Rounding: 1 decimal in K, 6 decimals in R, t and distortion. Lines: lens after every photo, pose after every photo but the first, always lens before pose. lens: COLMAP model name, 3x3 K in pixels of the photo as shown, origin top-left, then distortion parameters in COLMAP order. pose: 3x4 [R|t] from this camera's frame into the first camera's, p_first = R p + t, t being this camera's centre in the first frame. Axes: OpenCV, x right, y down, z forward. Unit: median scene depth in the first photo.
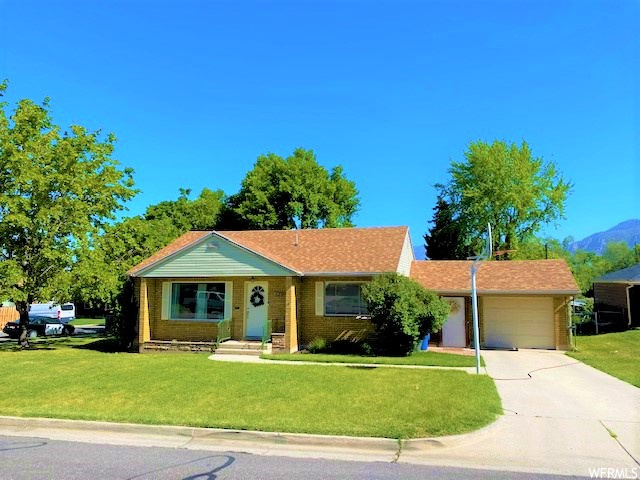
lens RADIAL K [[487.9, 0, 319.4], [0, 487.9, 231.9], [0, 0, 1]] dist [0.035060, -0.041641]
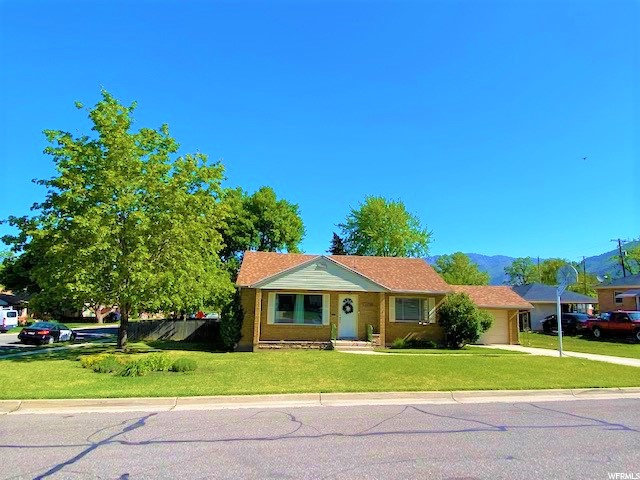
lens RADIAL K [[402.0, 0, 320.2], [0, 402.0, 232.9], [0, 0, 1]] dist [0.028101, -0.003461]
pose [[0.919824, 0.089293, 0.382035, -0.612812], [-0.068755, 0.995374, -0.067106, 0.013753], [-0.386260, 0.035459, 0.921708, 0.022596]]
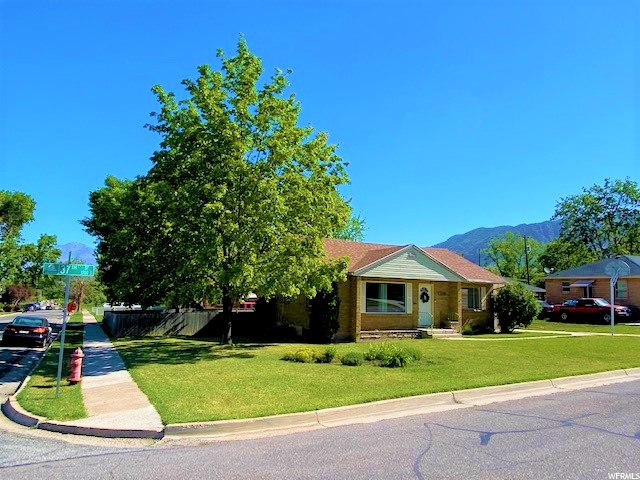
lens RADIAL K [[439.9, 0, 322.1], [0, 439.9, 242.0], [0, 0, 1]] dist [0.045998, -0.013334]
pose [[0.728720, 0.096804, 0.677935, -1.137204], [-0.100311, 0.994369, -0.034163, 0.056119], [-0.677425, -0.043109, 0.734328, 0.303272]]
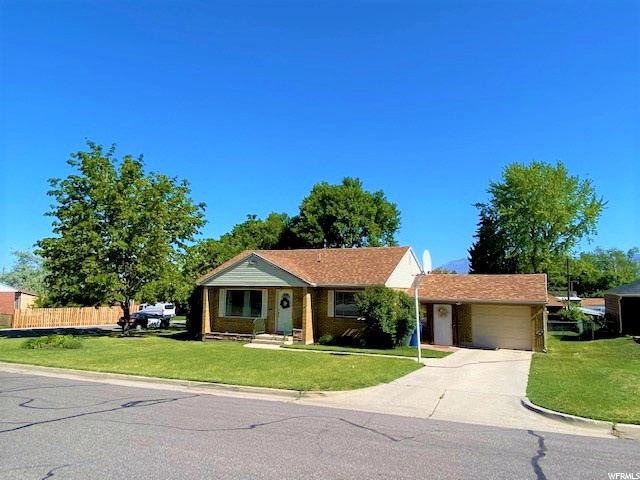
lens RADIAL K [[439.9, 0, 321.8], [0, 439.9, 239.4], [0, 0, 1]] dist [0.045998, -0.013334]
pose [[0.985234, -0.006264, -0.171098, 0.171094], [0.005157, 0.999963, -0.006914, -0.025369], [0.171135, 0.005930, 0.985230, -0.155286]]
